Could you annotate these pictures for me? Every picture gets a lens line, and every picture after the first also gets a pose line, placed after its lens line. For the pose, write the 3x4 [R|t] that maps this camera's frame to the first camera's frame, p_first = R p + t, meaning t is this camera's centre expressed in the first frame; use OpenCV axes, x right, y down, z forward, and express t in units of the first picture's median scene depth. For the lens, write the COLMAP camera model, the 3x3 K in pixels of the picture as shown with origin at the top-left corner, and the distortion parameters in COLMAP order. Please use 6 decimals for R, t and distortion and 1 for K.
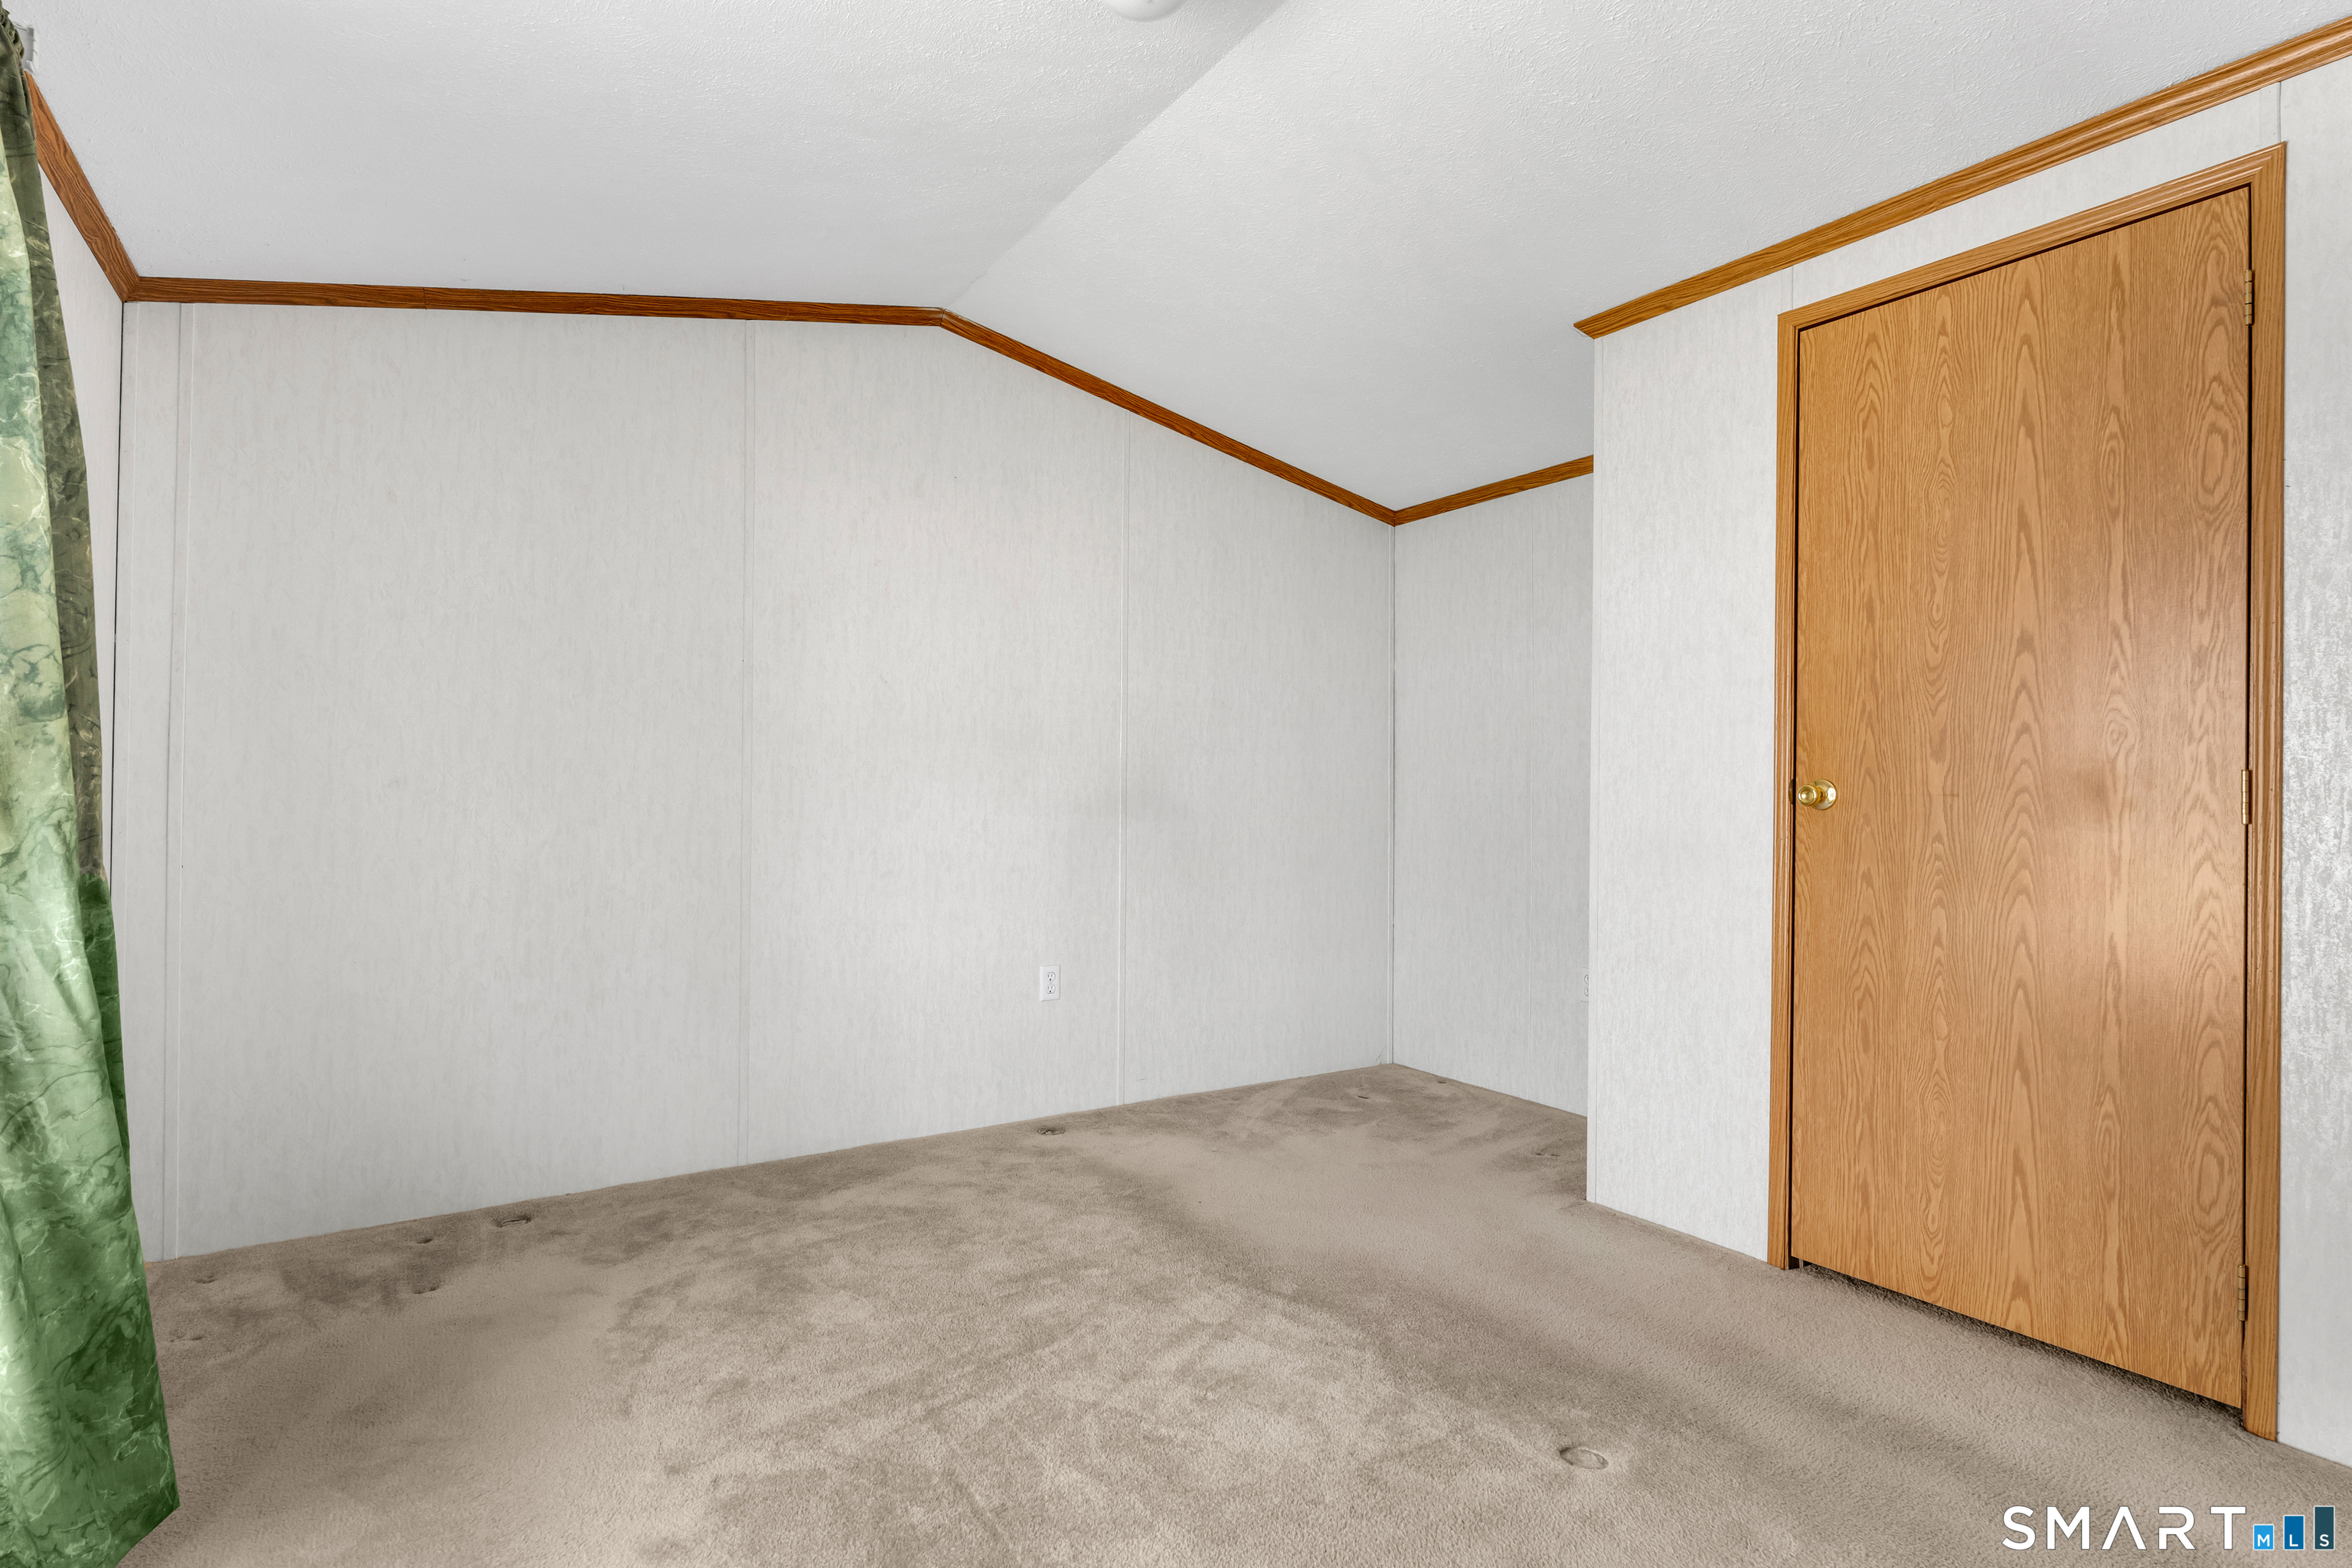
lens RADIAL K [[1166.1, 0, 1189.7], [0, 1166.1, 791.4], [0, 0, 1]] dist [-0.002026, 0.001685]
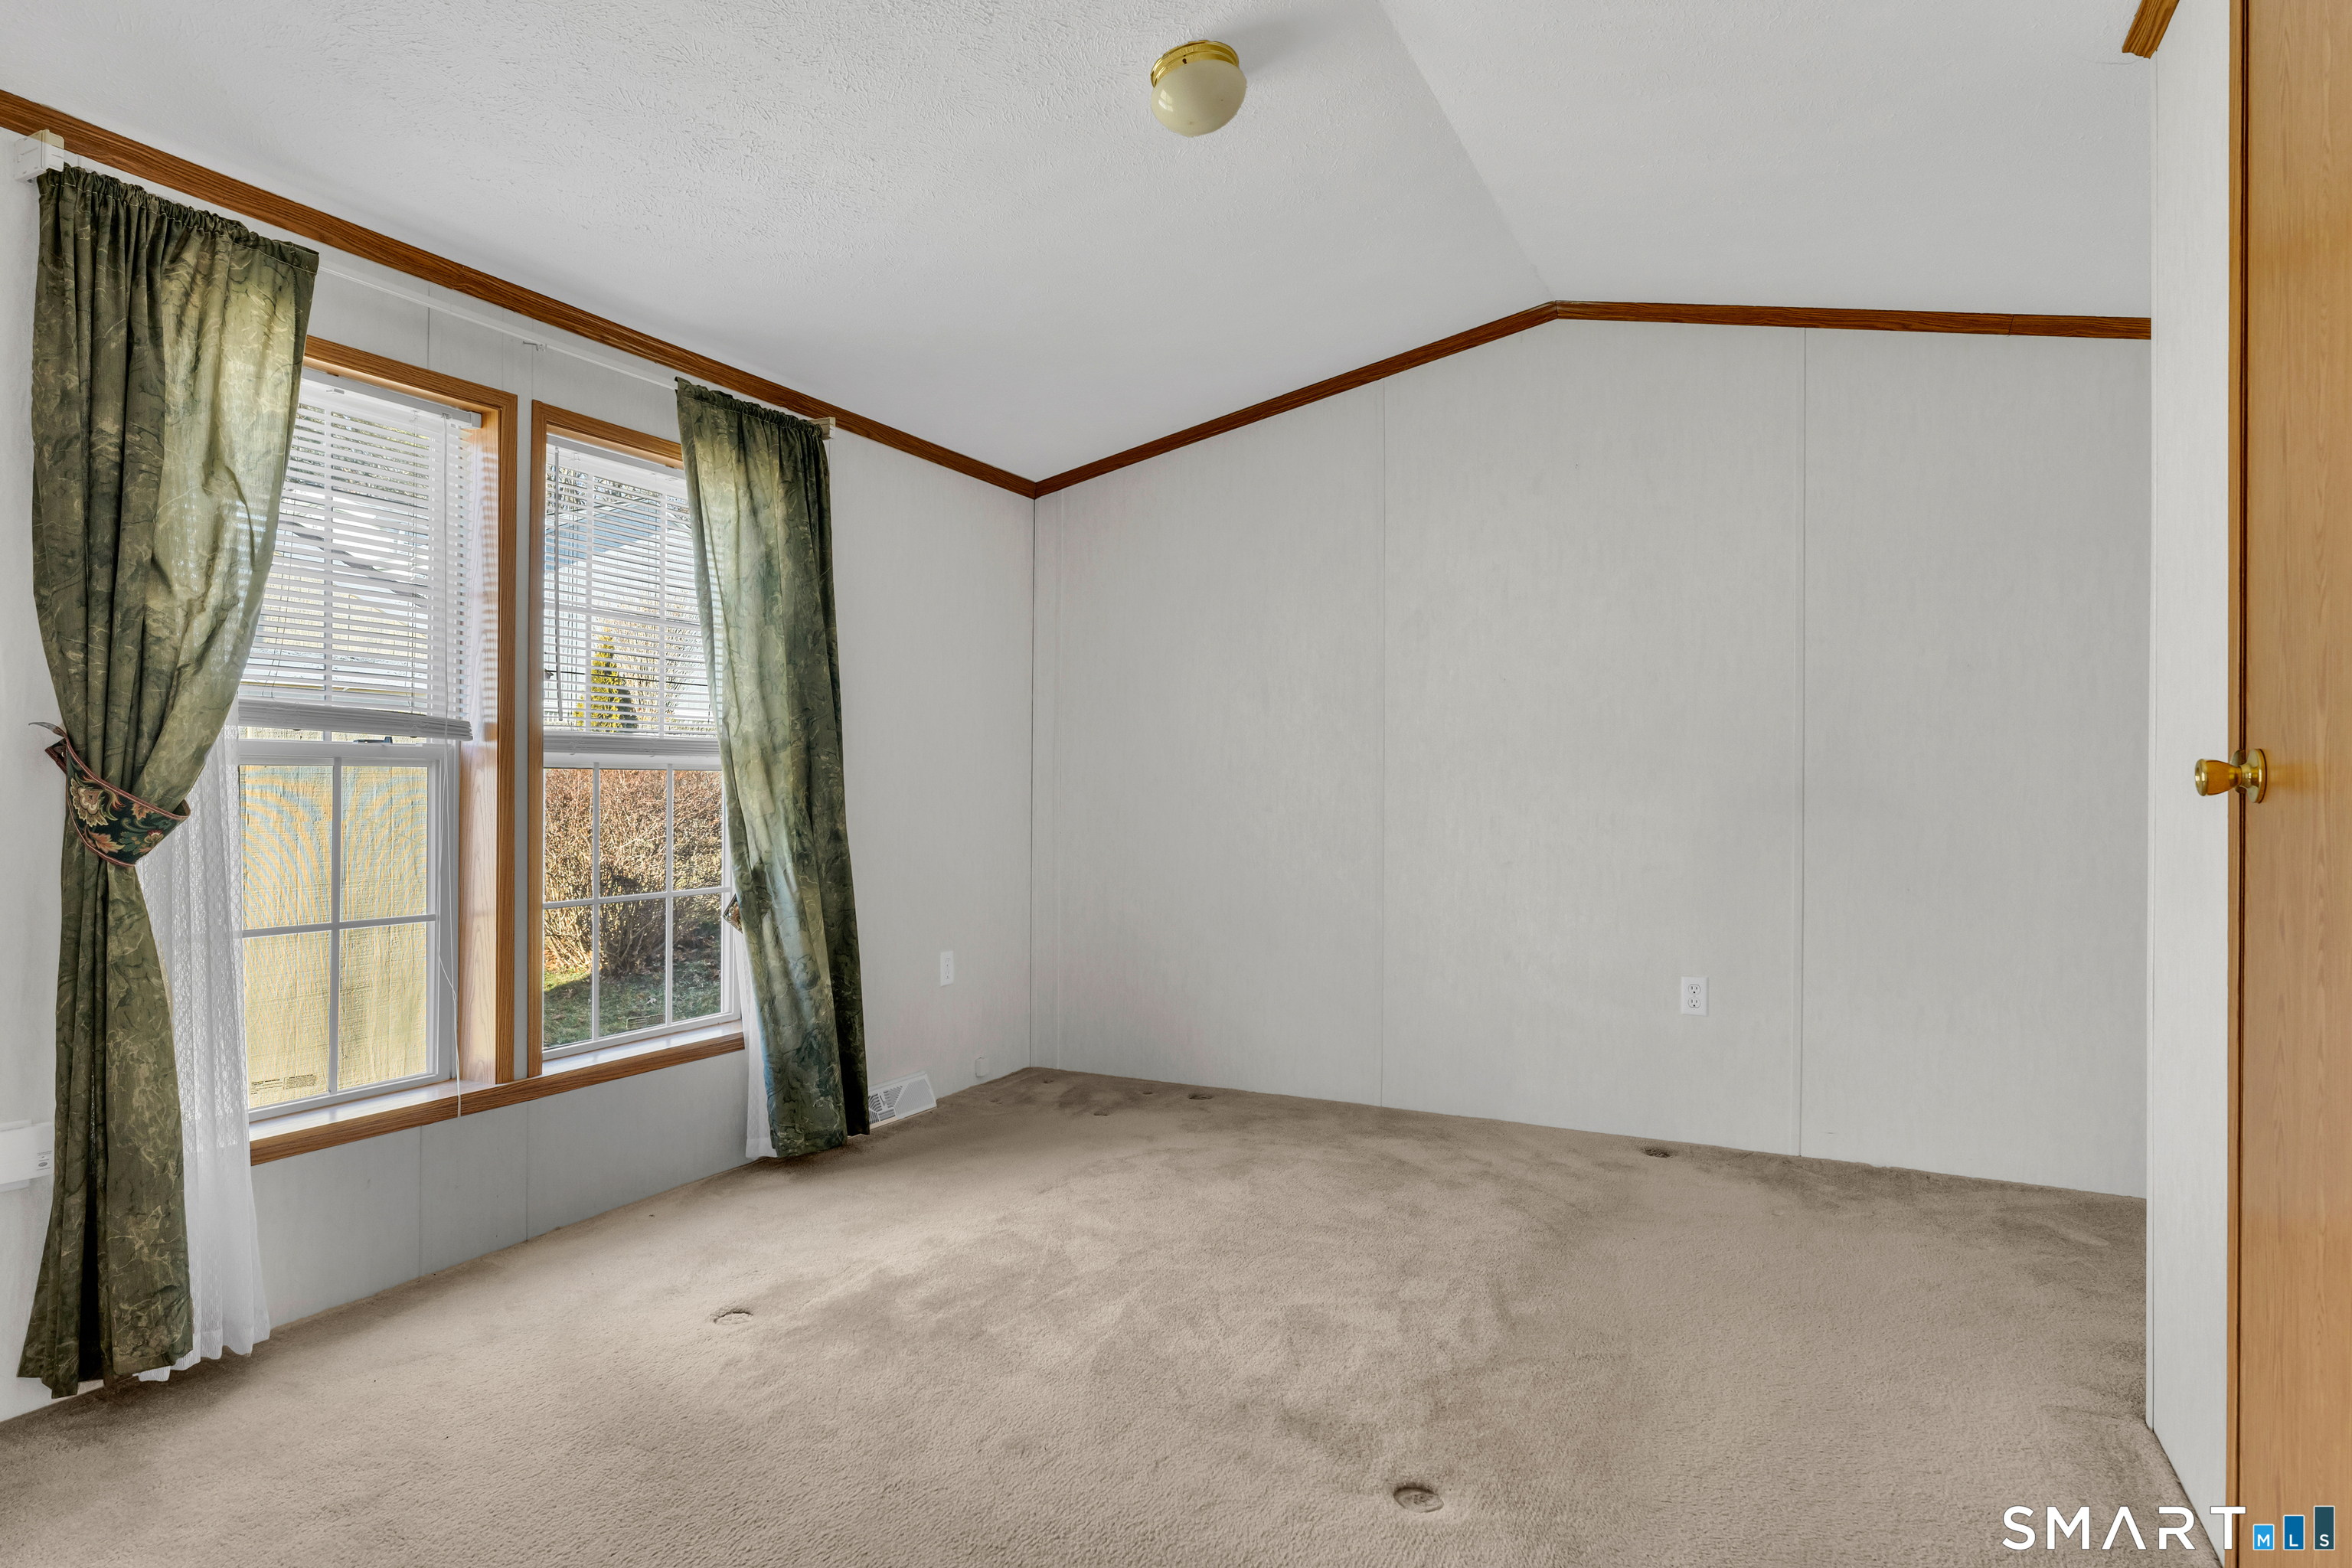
lens RADIAL K [[1289.8, 0, 1196.5], [0, 1289.8, 792.1], [0, 0, 1]] dist [0.005885, -0.006554]
pose [[0.515120, -0.001926, -0.857116, 0.724187], [0.001931, 0.999998, -0.001087, 0.009272], [0.857116, -0.001095, 0.515123, 0.208930]]
